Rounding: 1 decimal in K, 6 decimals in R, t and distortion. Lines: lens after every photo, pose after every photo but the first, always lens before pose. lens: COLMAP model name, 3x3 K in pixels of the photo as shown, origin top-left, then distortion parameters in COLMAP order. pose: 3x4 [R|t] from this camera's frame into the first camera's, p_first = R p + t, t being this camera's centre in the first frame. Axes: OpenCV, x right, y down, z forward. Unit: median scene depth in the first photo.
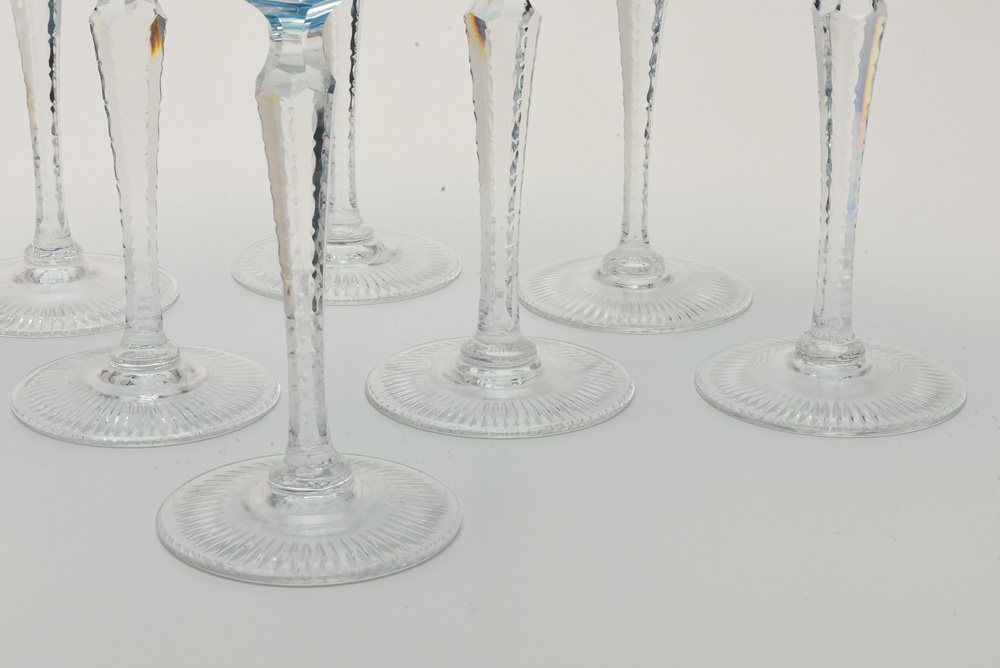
lens RADIAL K [[2459.3, 0, 500.0], [0, 2459.3, 334.0], [0, 0, 1]] dist [-0.003830, 0.070346]
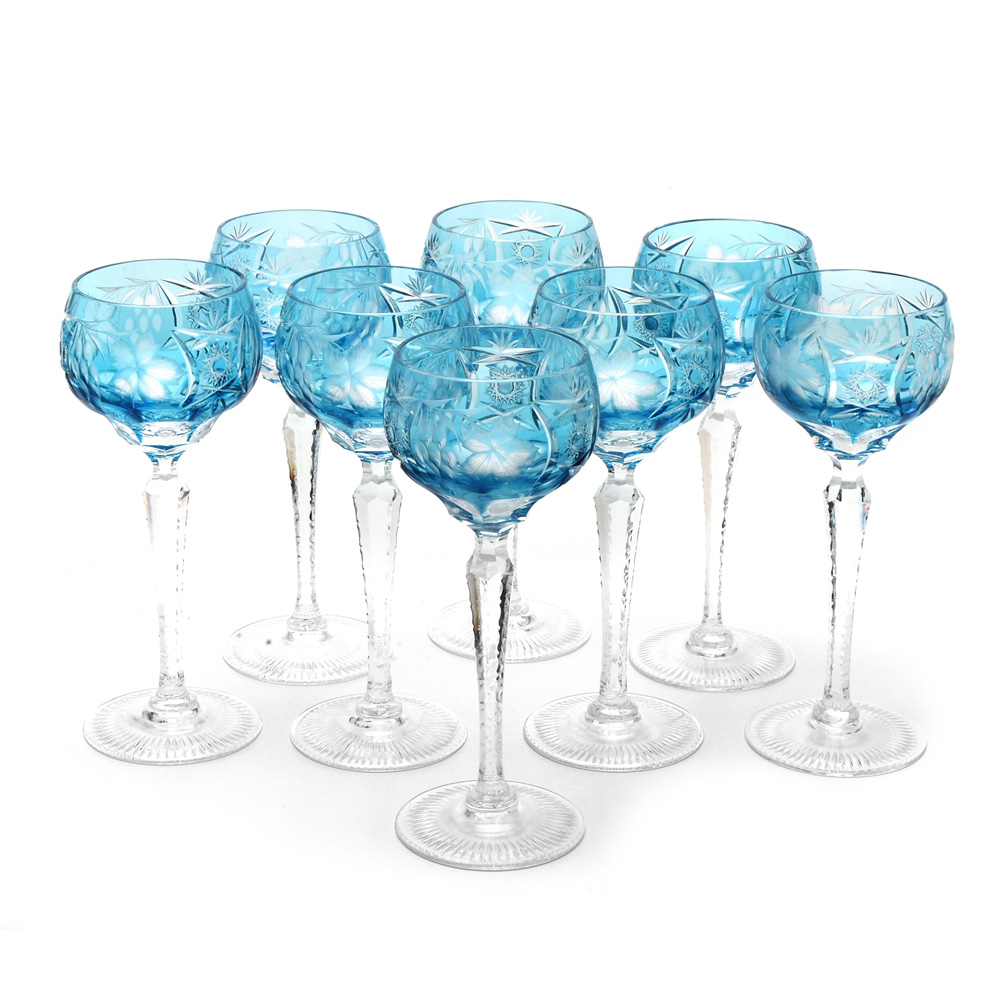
lens RADIAL K [[2797.3, 0, 500.0], [0, 2797.3, 500.0], [0, 0, 1]] dist [0.032922, -0.101173]
pose [[0.998437, 0.021833, -0.051444, 0.016335], [-0.022079, 0.999747, -0.004206, -0.116704], [0.051339, 0.005336, 0.998667, -0.738078]]
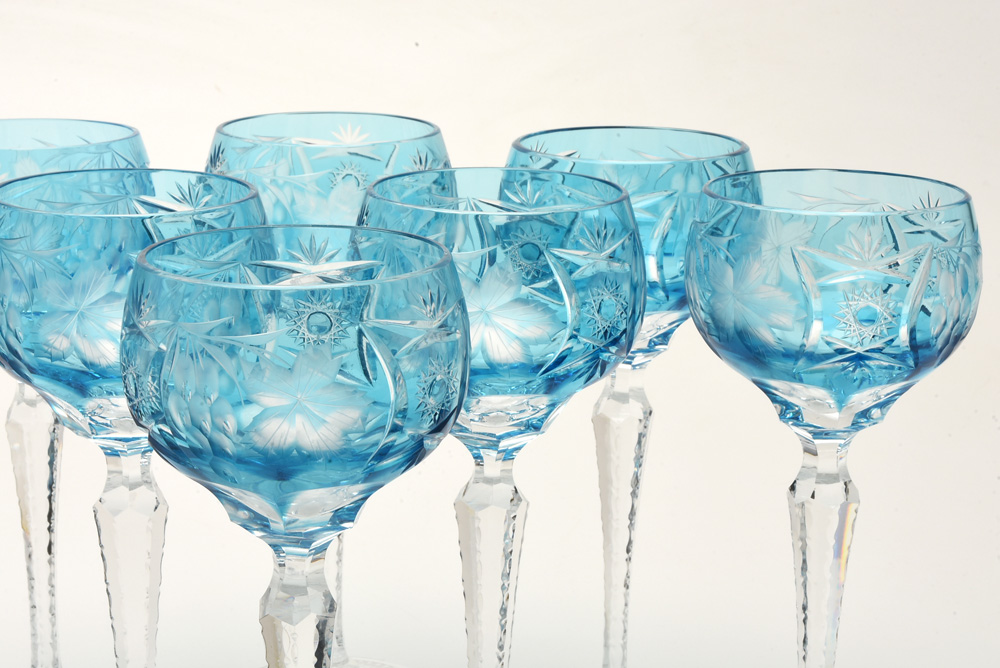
lens RADIAL K [[2459.3, 0, 500.0], [0, 2459.3, 334.0], [0, 0, 1]] dist [-0.003830, 0.070346]
pose [[0.999841, 0.002165, 0.017693, -0.013647], [-0.000296, 0.994477, -0.104950, -0.089541], [-0.017822, 0.104929, 0.994320, -0.042385]]
